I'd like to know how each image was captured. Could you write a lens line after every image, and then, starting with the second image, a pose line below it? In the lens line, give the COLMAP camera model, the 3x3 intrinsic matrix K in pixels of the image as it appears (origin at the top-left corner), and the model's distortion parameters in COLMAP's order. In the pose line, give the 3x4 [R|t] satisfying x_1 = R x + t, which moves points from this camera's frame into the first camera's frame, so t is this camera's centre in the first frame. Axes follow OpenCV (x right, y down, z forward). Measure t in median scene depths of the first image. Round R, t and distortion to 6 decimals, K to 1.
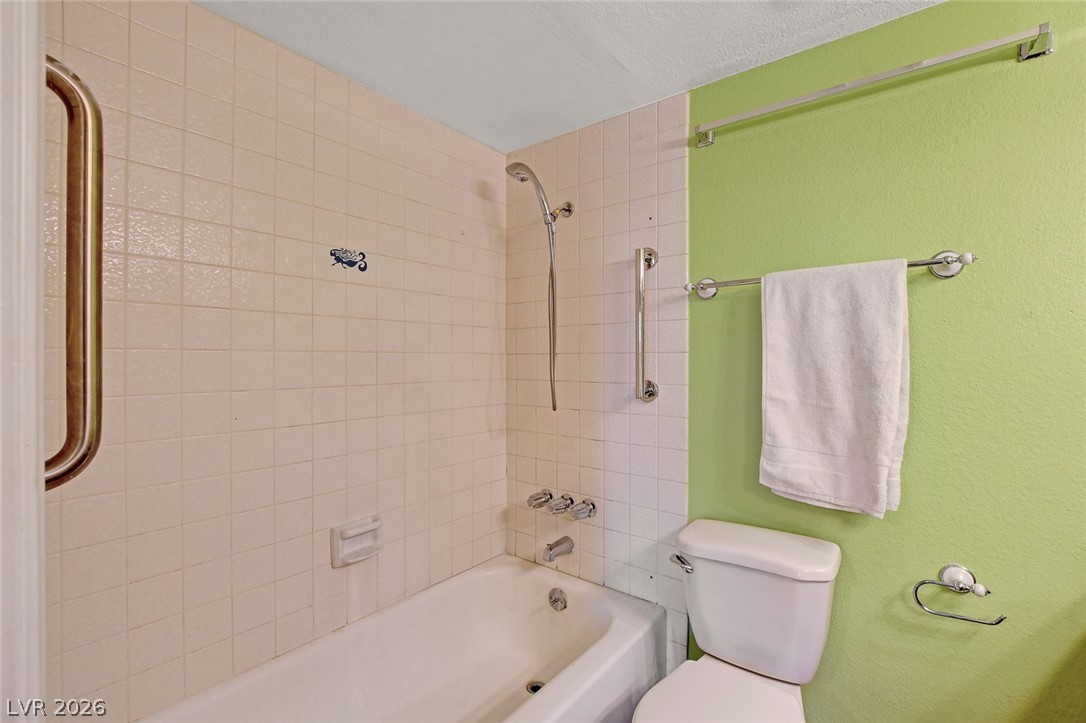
lens RADIAL K [[479.4, 0, 536.3], [0, 479.4, 359.0], [0, 0, 1]] dist [-0.022962, 0.002323]
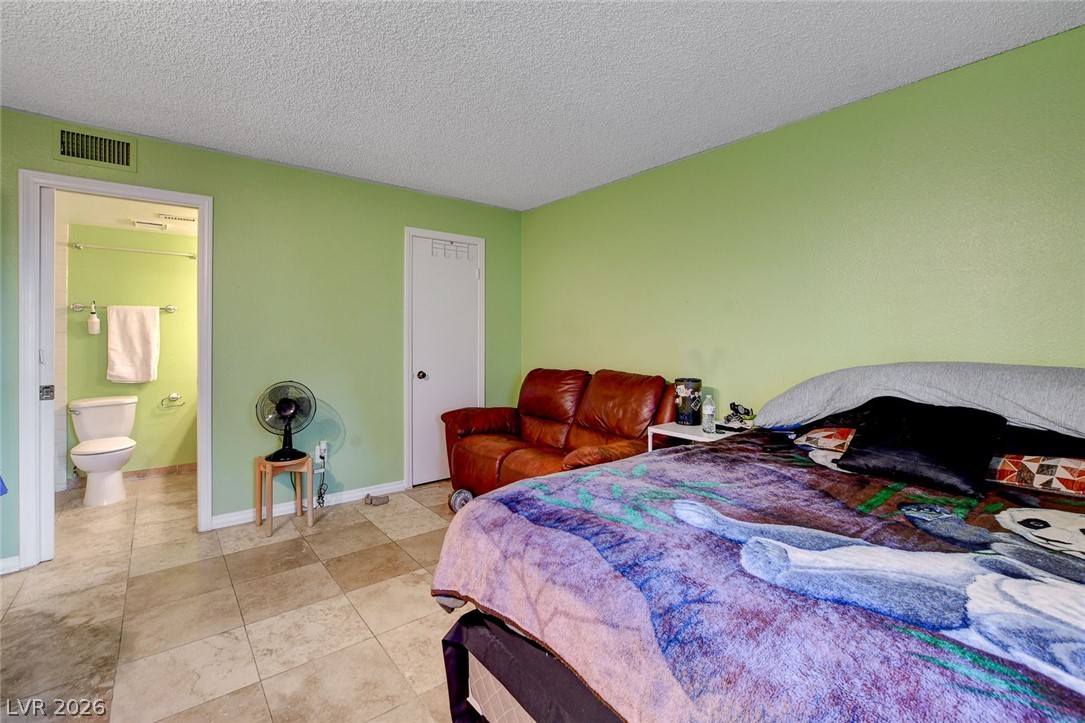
lens RADIAL K [[478.9, 0, 546.7], [0, 478.9, 332.9], [0, 0, 1]] dist [-0.022962, 0.002323]
pose [[0.190295, 0.003552, 0.981721, -1.514145], [-0.001846, 0.999993, -0.003260, -0.009506], [-0.981725, -0.001191, 0.190300, -1.789117]]
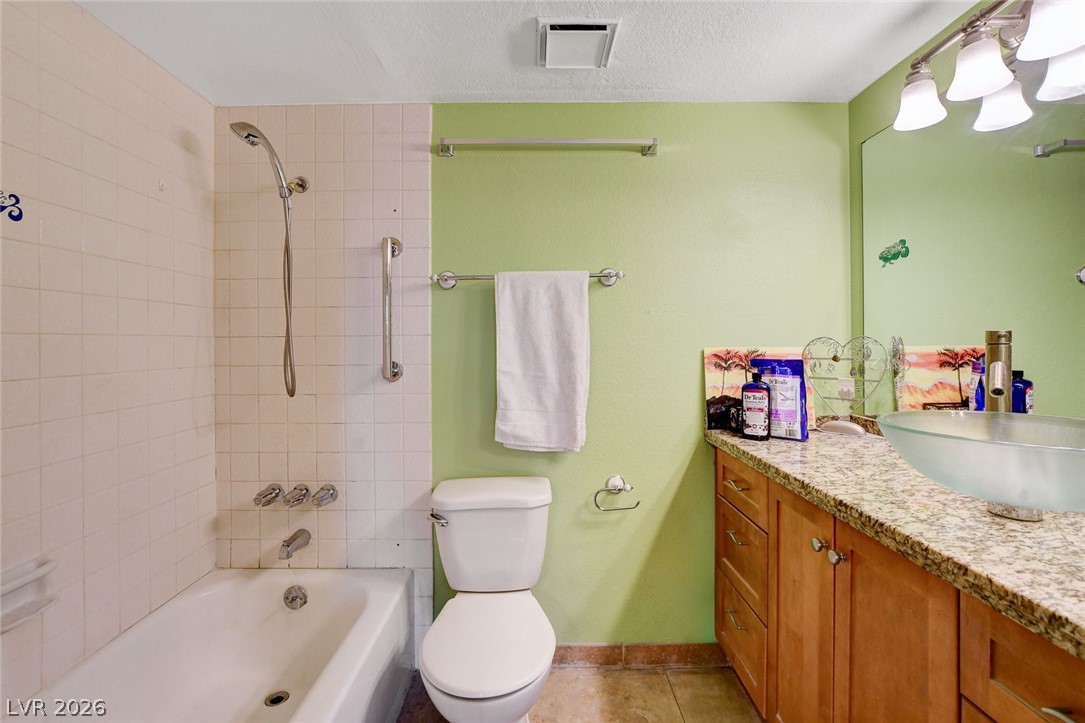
lens RADIAL K [[478.9, 0, 536.1], [0, 478.9, 341.8], [0, 0, 1]] dist [-0.022962, 0.002323]
pose [[0.778267, -0.005792, 0.627906, -0.195805], [0.006595, 0.999978, 0.001049, 0.001764], [-0.627898, 0.003324, 0.778288, -0.032972]]
